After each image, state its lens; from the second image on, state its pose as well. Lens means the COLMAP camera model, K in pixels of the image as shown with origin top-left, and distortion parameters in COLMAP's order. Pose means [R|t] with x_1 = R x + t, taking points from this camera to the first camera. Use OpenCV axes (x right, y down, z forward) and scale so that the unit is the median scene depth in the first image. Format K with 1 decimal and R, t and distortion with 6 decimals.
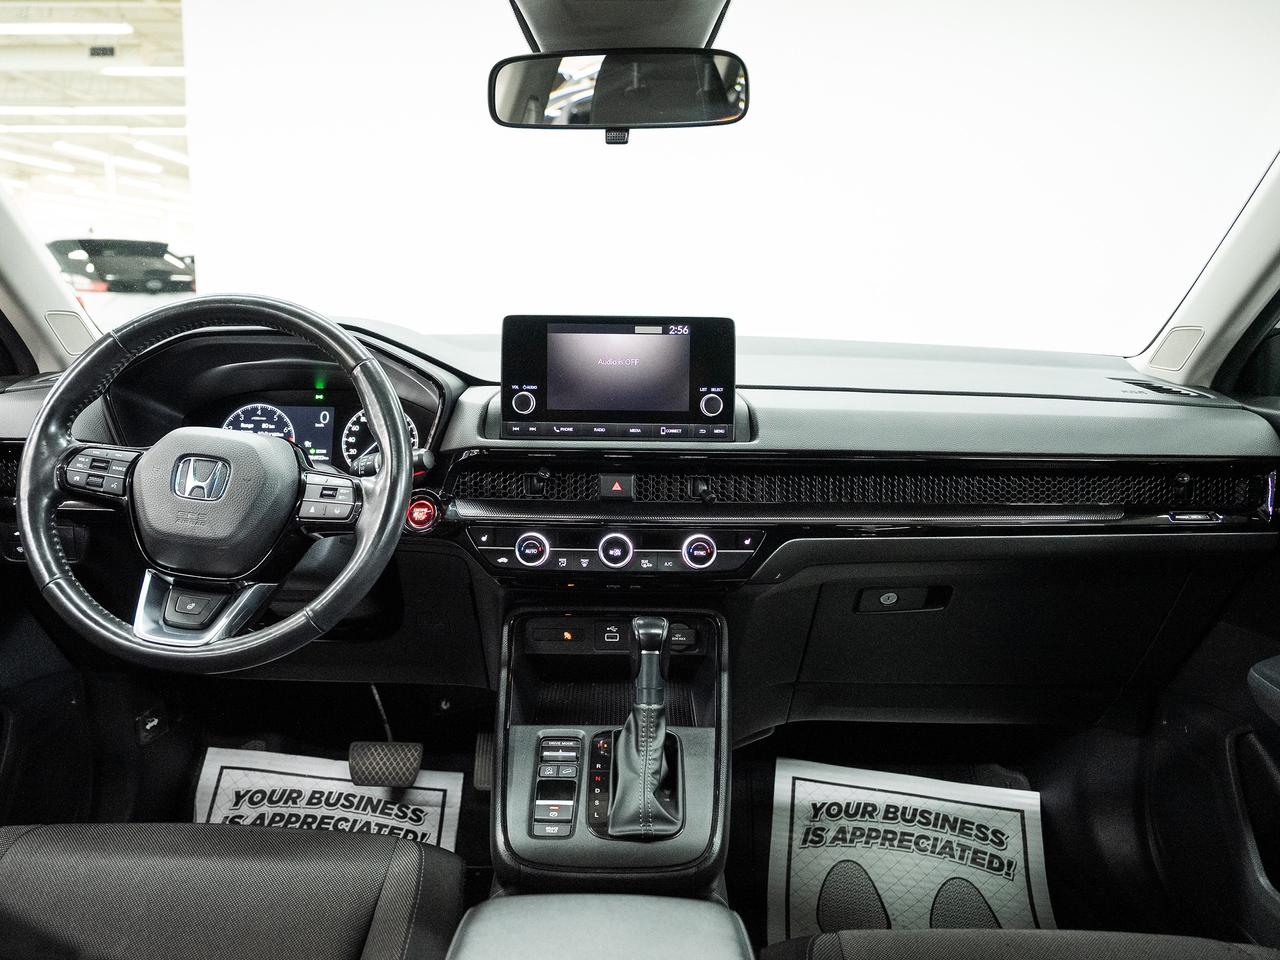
lens RADIAL K [[1001.9, 0, 637.6], [0, 1001.9, 489.0], [0, 0, 1]] dist [-0.003101, -0.005186]
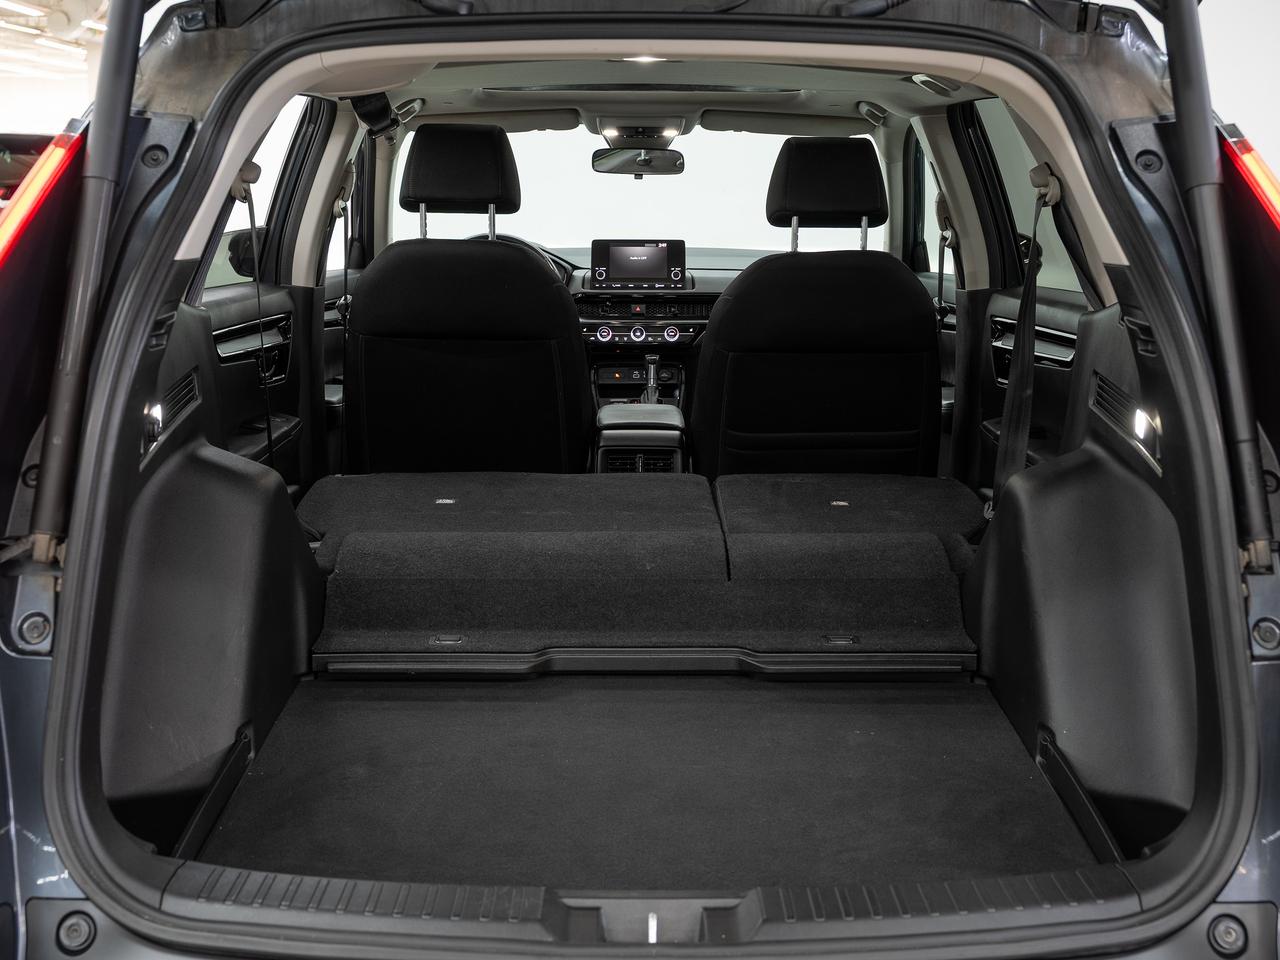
lens RADIAL K [[1318.2, 0, 642.9], [0, 1318.2, 476.9], [0, 0, 1]] dist [-0.115920, 0.000000]
pose [[0.999872, -0.011645, 0.011005, -0.049510], [0.011465, 0.999801, 0.016315, 0.362236], [-0.011193, -0.016187, 0.999806, -2.259503]]
